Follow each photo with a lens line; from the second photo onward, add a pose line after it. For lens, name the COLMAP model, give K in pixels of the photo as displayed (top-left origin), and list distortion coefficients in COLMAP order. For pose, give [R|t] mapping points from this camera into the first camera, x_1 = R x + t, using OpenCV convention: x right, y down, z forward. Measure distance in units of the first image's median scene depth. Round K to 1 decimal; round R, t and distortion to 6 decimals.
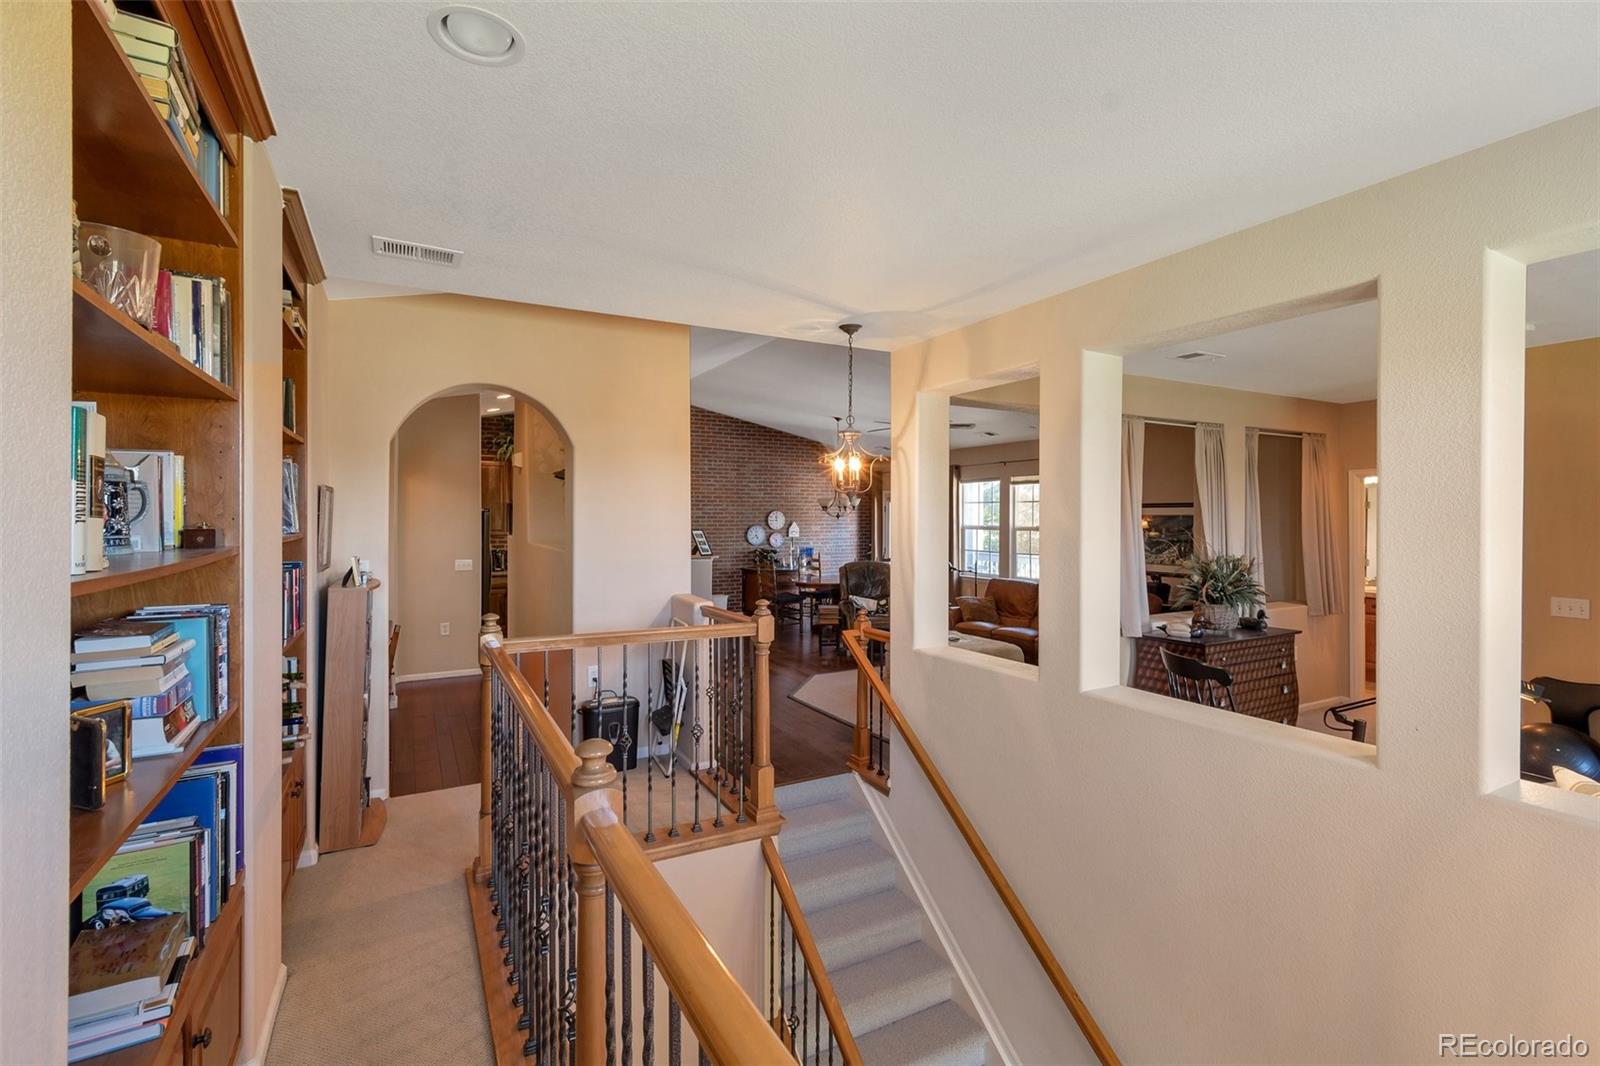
lens RADIAL K [[713.5, 0, 810.0], [0, 713.5, 520.3], [0, 0, 1]] dist [0.019467, -0.002029]
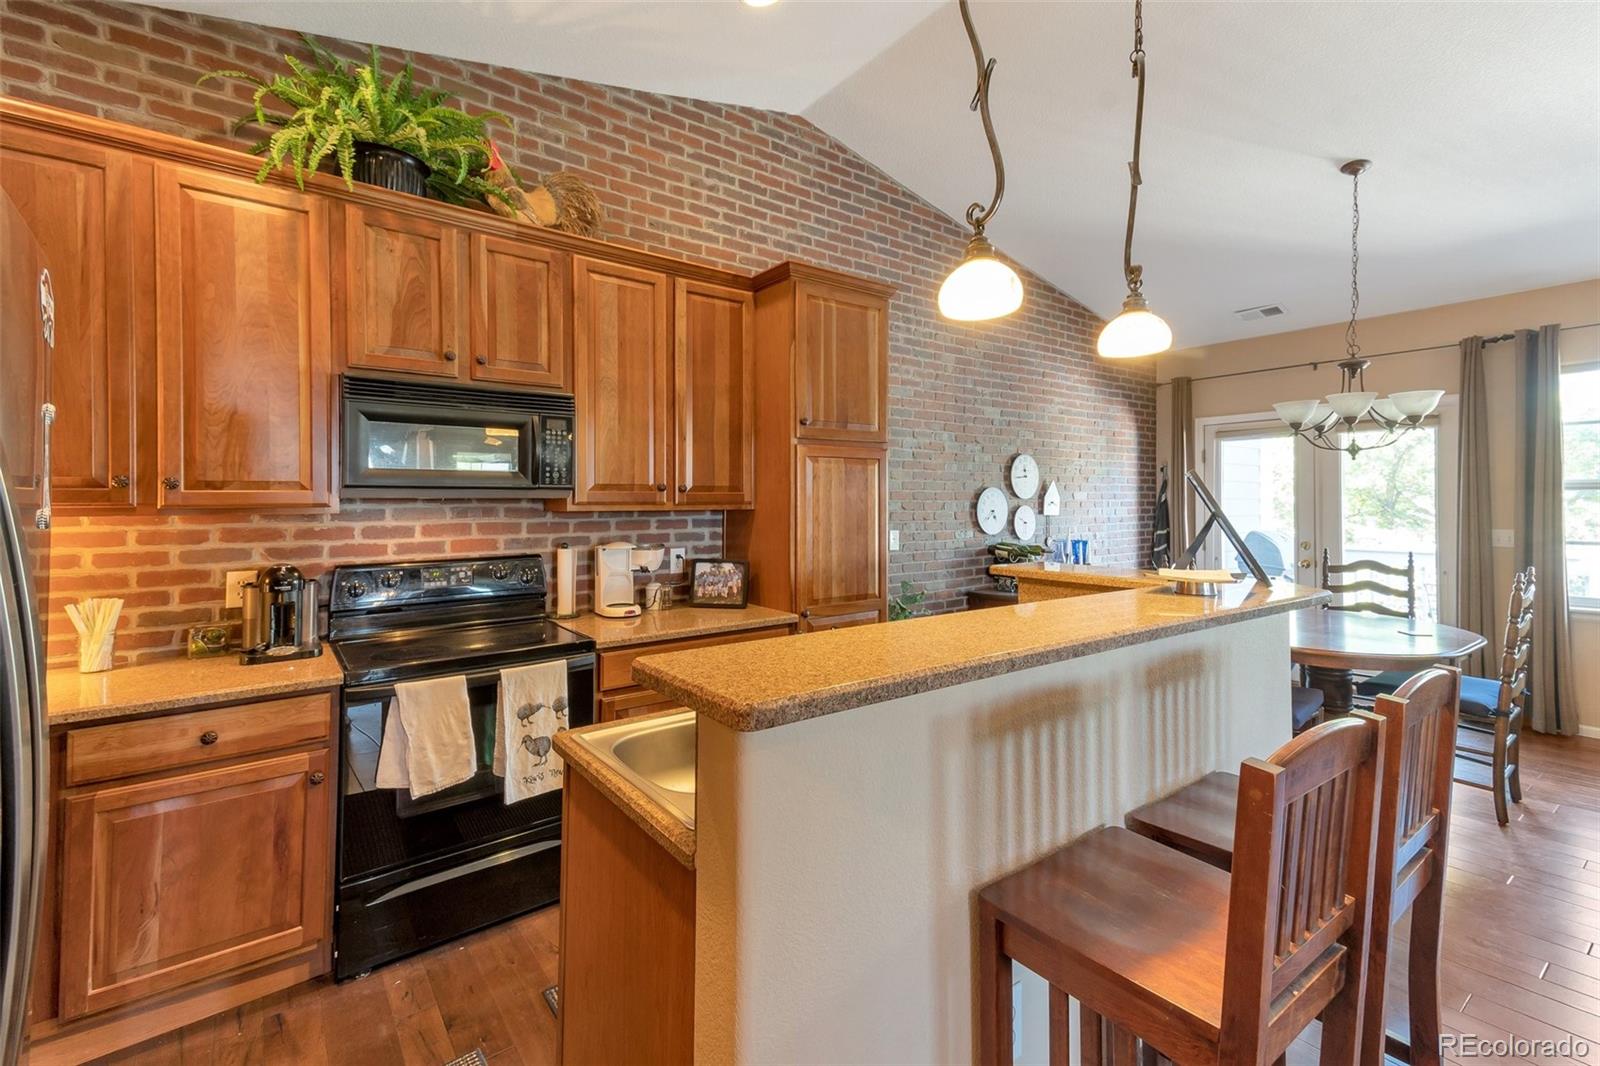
lens RADIAL K [[713.5, 0, 830.3], [0, 713.5, 507.2], [0, 0, 1]] dist [0.019467, -0.002029]
pose [[0.983077, -0.006944, 0.183060, -0.279164], [0.008066, 0.999953, -0.005389, 0.022734], [-0.183014, 0.006775, 0.983087, 0.688918]]
